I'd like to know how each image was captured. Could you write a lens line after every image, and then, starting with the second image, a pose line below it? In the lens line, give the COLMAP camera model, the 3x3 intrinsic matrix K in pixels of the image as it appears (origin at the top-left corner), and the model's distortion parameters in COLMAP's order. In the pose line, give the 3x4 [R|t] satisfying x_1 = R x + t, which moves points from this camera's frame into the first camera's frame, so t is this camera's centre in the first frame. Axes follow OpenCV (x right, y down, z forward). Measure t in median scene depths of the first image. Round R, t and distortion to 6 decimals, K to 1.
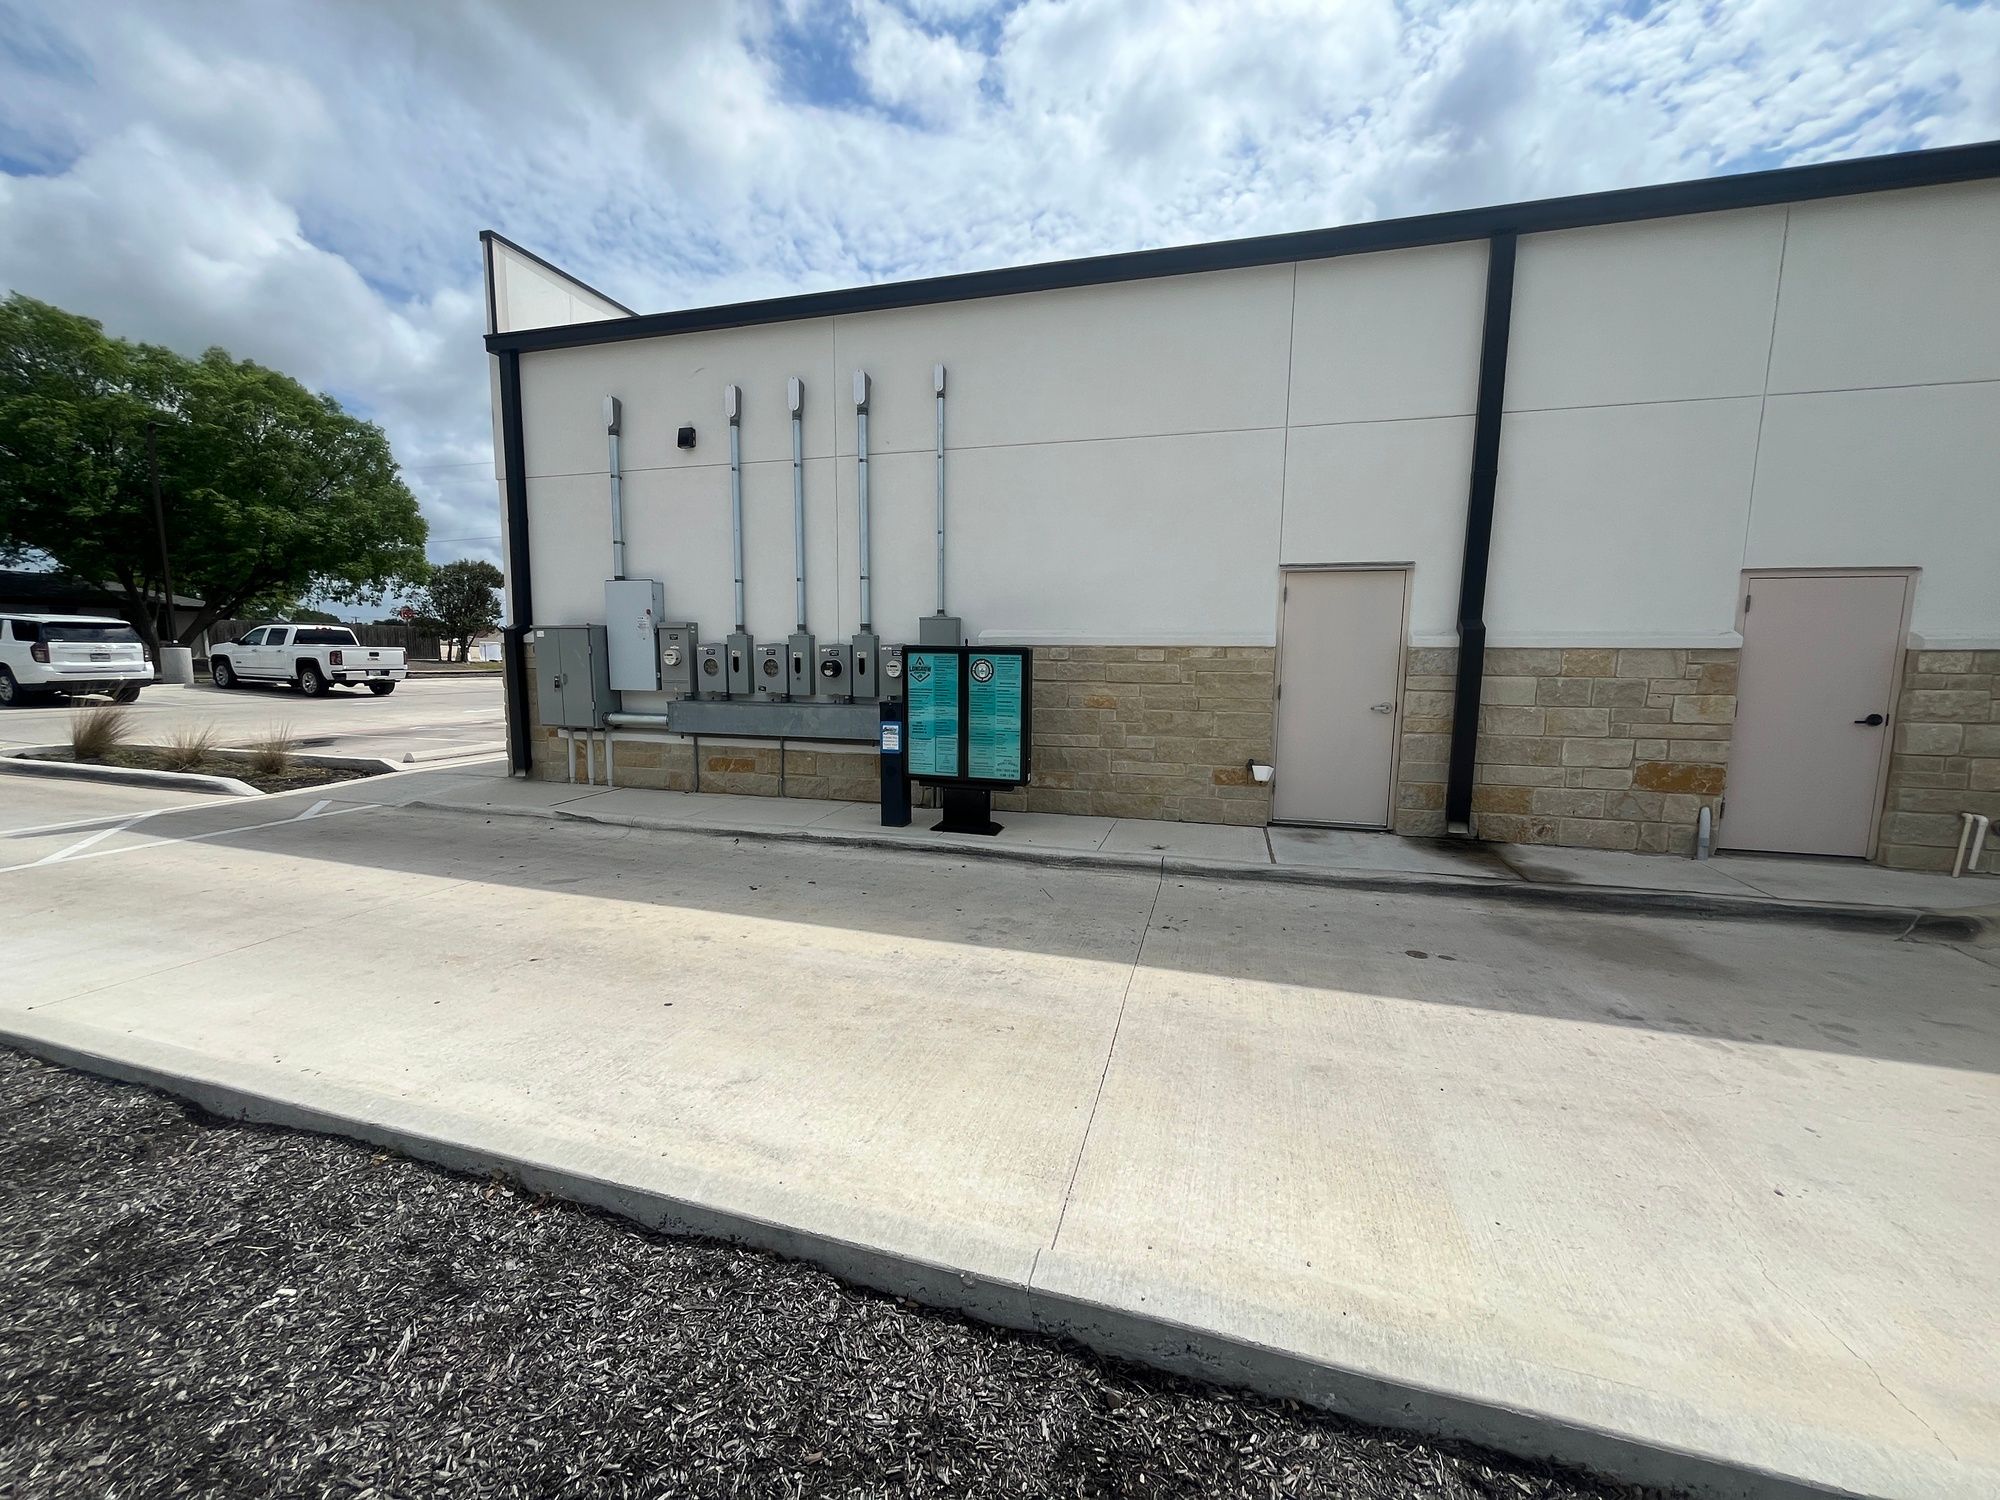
lens RADIAL K [[807.0, 0, 997.2], [0, 807.0, 757.6], [0, 0, 1]] dist [-0.003426, 0.000334]
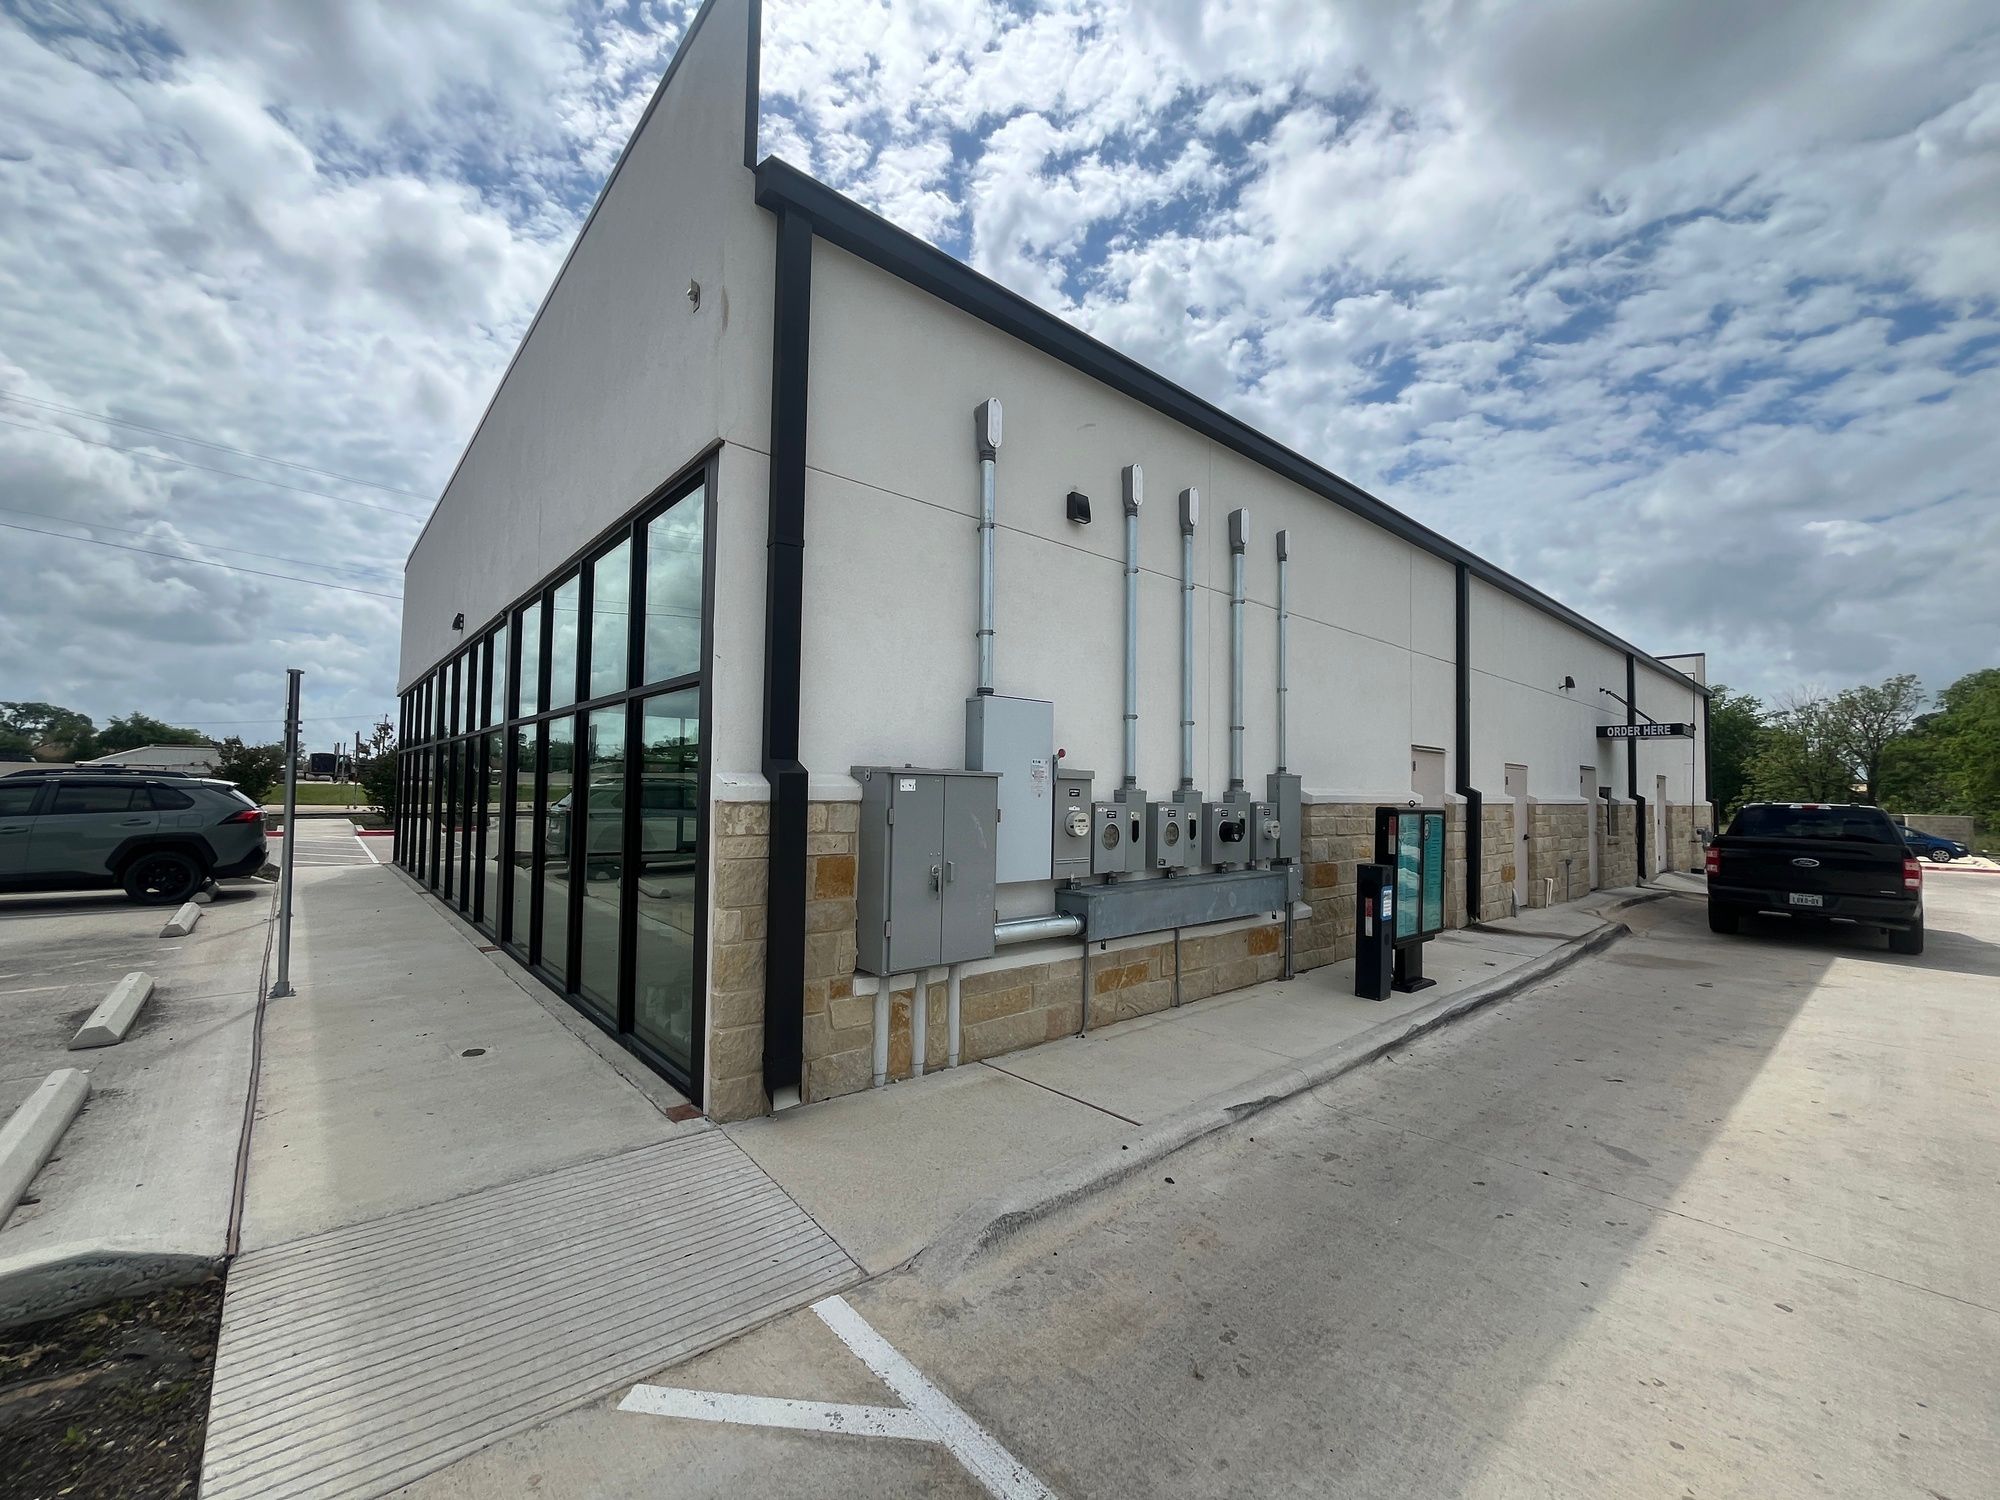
lens RADIAL K [[806.8, 0, 996.6], [0, 806.8, 756.5], [0, 0, 1]] dist [-0.001371, 0.000168]
pose [[0.538125, 0.035901, 0.842100, -1.297024], [0.095752, 0.990021, -0.103396, -0.155316], [-0.837408, 0.136273, 0.529318, 0.934315]]
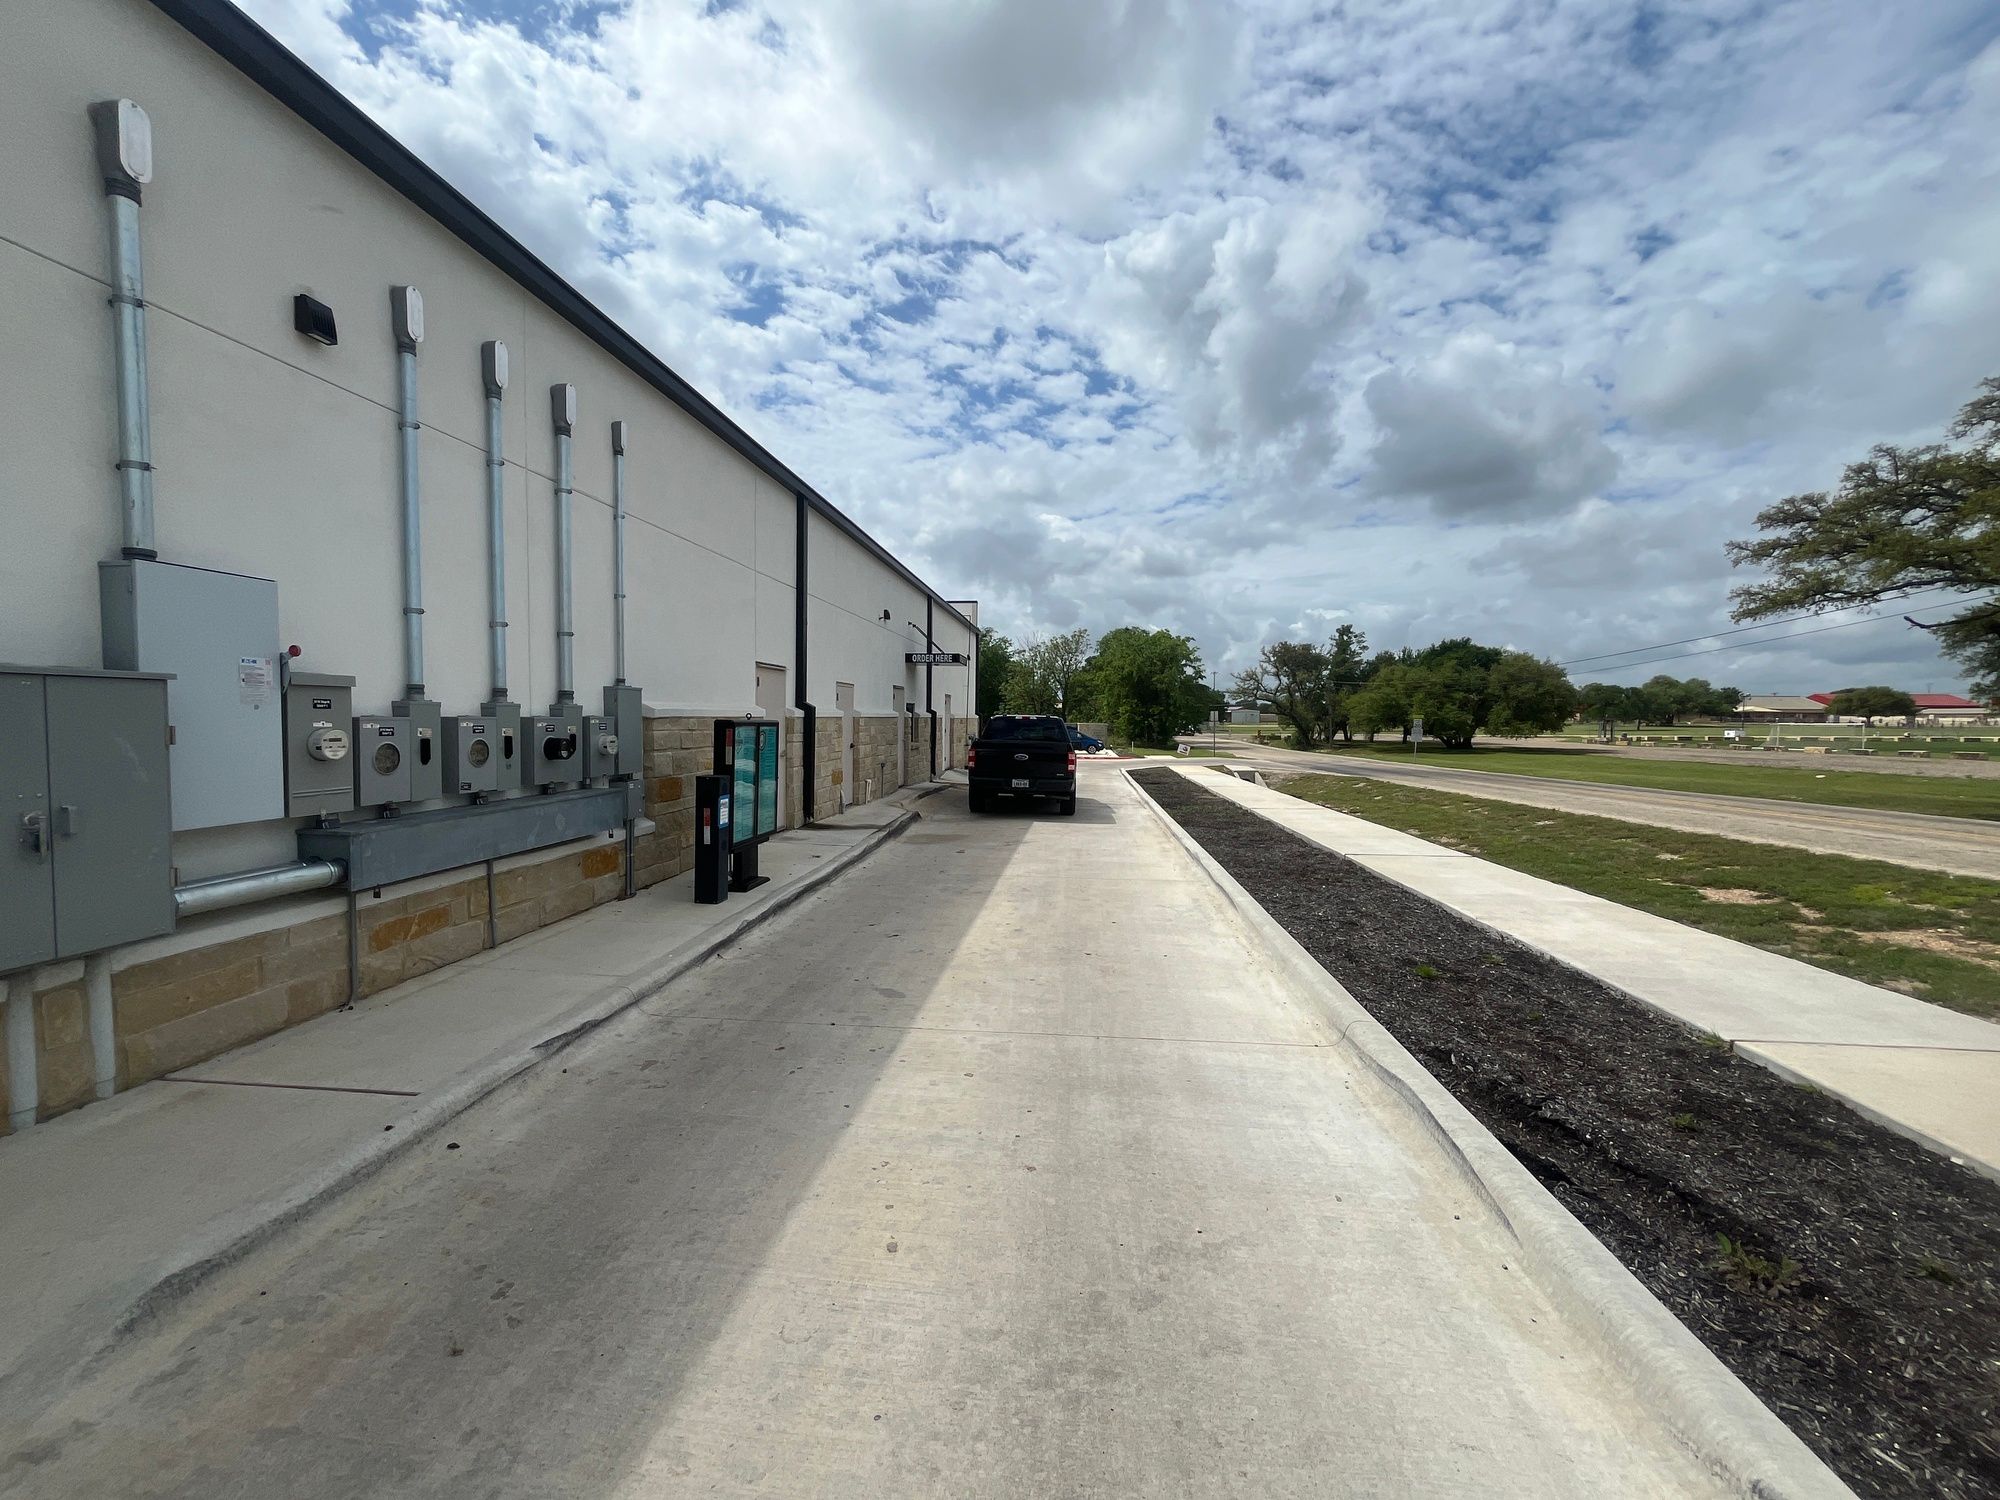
lens RADIAL K [[806.8, 0, 996.6], [0, 806.8, 756.5], [0, 0, 1]] dist [-0.001371, 0.000168]
pose [[-0.170803, -0.059741, 0.983492, -1.273286], [0.111638, 0.990559, 0.079558, -0.146418], [-0.978960, 0.123384, -0.162522, 0.896757]]
